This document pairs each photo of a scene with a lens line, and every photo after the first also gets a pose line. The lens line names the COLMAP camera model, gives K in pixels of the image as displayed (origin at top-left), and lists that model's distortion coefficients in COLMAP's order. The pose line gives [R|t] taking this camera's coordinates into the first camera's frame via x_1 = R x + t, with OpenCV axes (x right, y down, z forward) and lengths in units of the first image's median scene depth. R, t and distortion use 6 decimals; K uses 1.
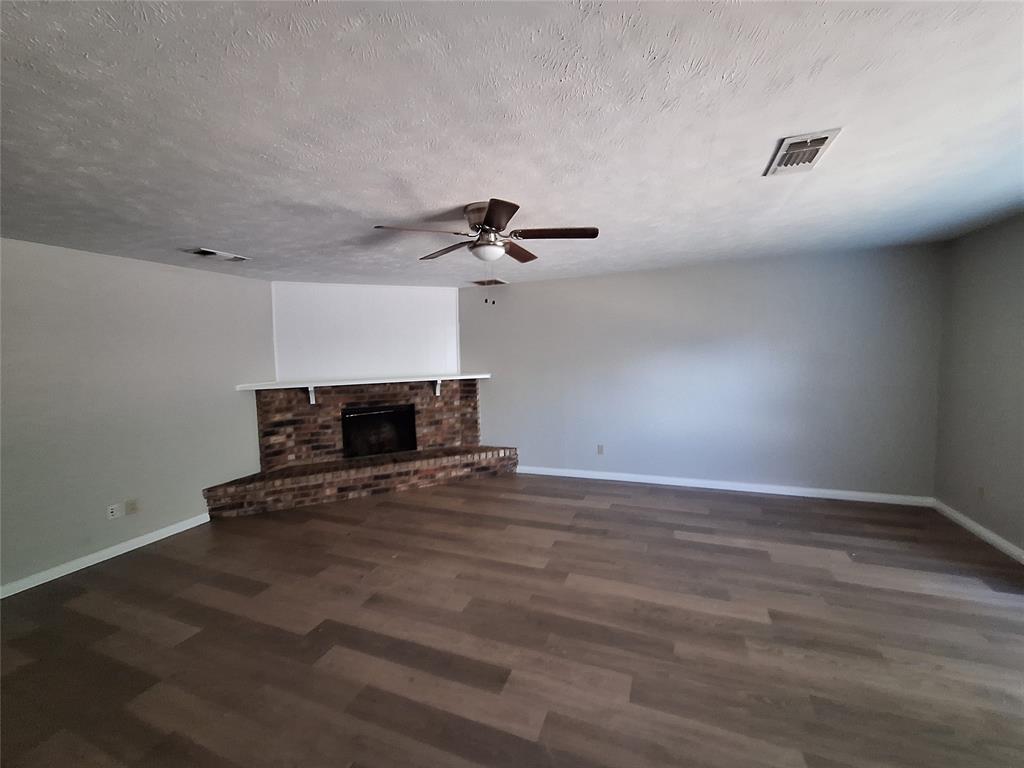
lens RADIAL K [[405.7, 0, 515.1], [0, 405.7, 381.7], [0, 0, 1]] dist [0.002285, 0.000418]
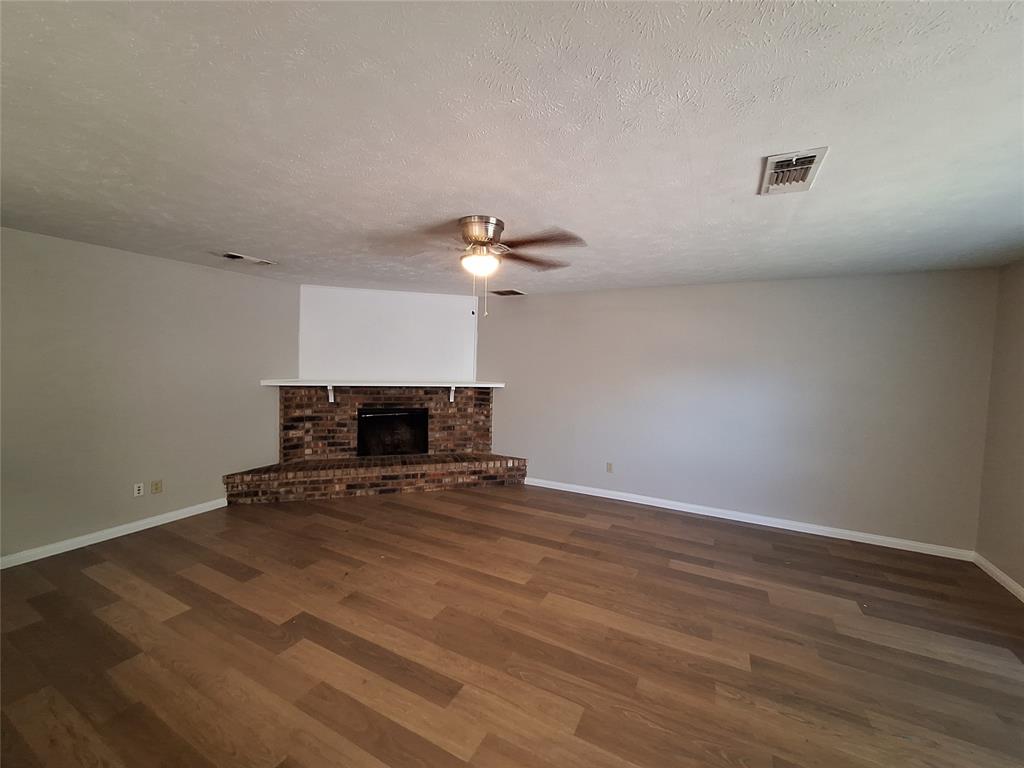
lens RADIAL K [[405.7, 0, 512.7], [0, 405.7, 378.7], [0, 0, 1]] dist [0.002285, 0.000418]
pose [[0.993551, 0.057130, -0.097941, 0.108070], [-0.060048, 0.997828, -0.027101, -0.008306], [0.096180, 0.032808, 0.994823, 0.003367]]
